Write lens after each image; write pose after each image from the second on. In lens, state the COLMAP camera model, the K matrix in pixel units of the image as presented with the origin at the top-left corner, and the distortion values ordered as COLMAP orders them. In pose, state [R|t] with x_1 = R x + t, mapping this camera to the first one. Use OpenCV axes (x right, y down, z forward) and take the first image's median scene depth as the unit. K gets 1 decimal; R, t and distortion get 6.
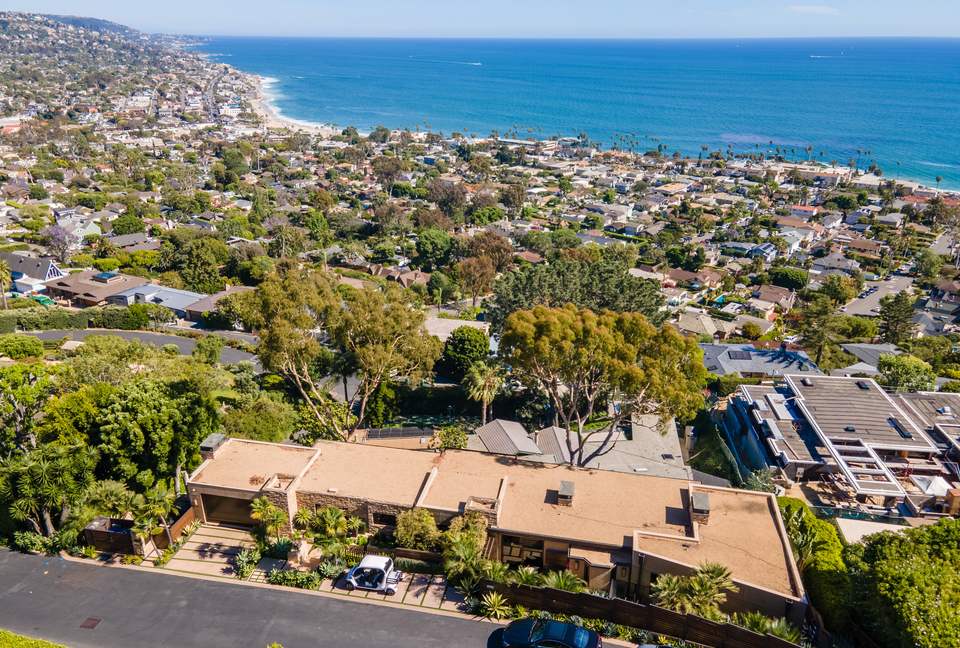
lens RADIAL K [[694.1, 0, 484.8], [0, 694.1, 319.2], [0, 0, 1]] dist [0.016645, 0.038626]
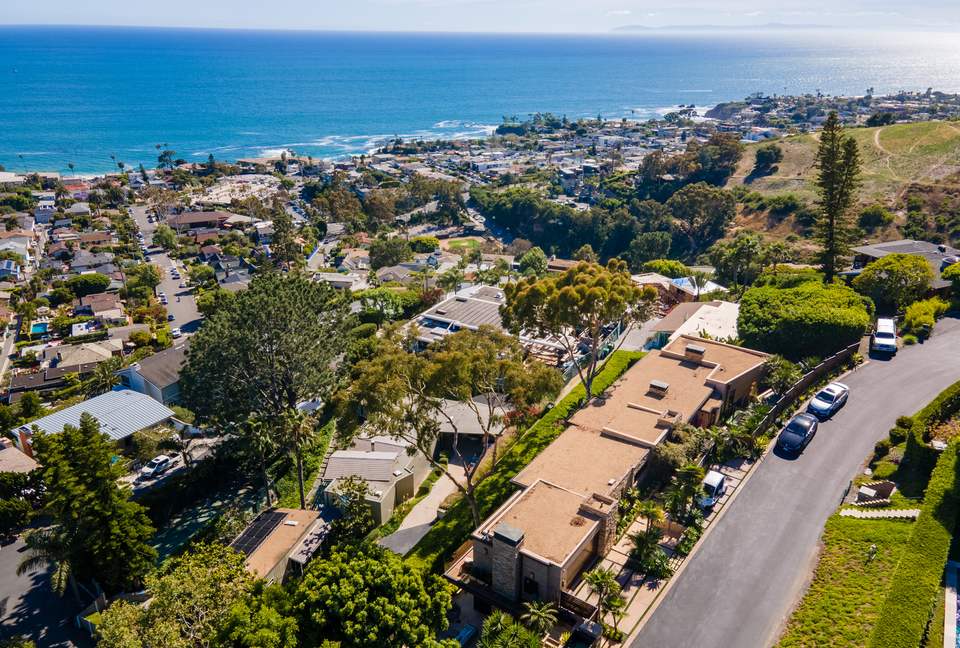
lens RADIAL K [[694.1, 0, 473.4], [0, 694.1, 321.3], [0, 0, 1]] dist [0.016645, 0.038626]
pose [[0.400777, -0.354660, 0.844745, -0.243540], [0.339688, 0.913839, 0.222509, -0.063723], [-0.850876, 0.197774, 0.486719, 0.131180]]
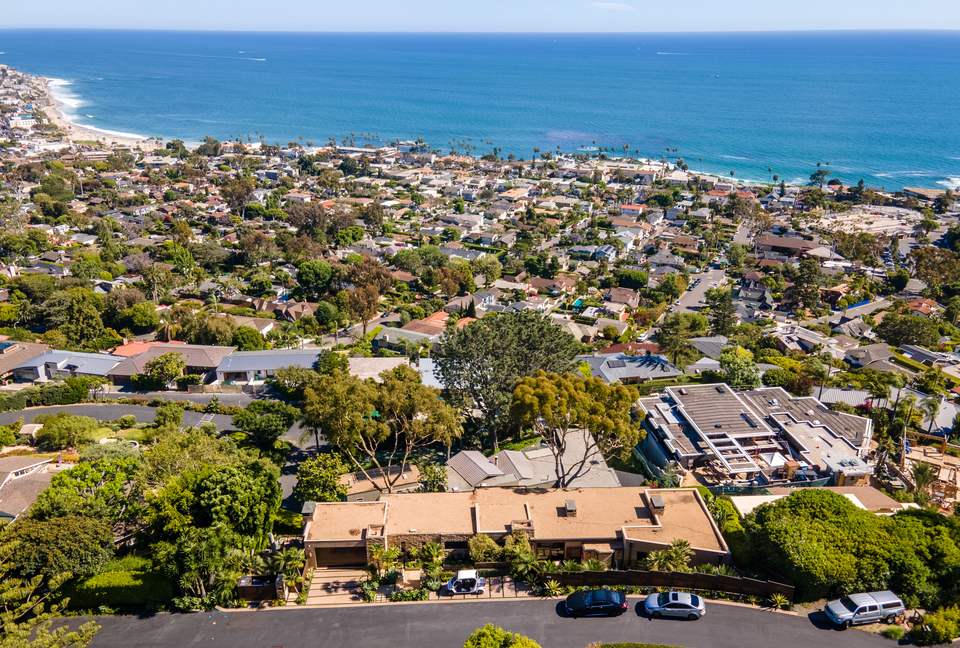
lens RADIAL K [[694.1, 0, 483.0], [0, 694.1, 327.6], [0, 0, 1]] dist [0.016645, 0.038626]
pose [[0.972221, -0.093694, 0.214493, -0.074244], [0.090508, 0.995591, 0.024649, -0.040091], [-0.215857, -0.004551, 0.976414, -0.087657]]
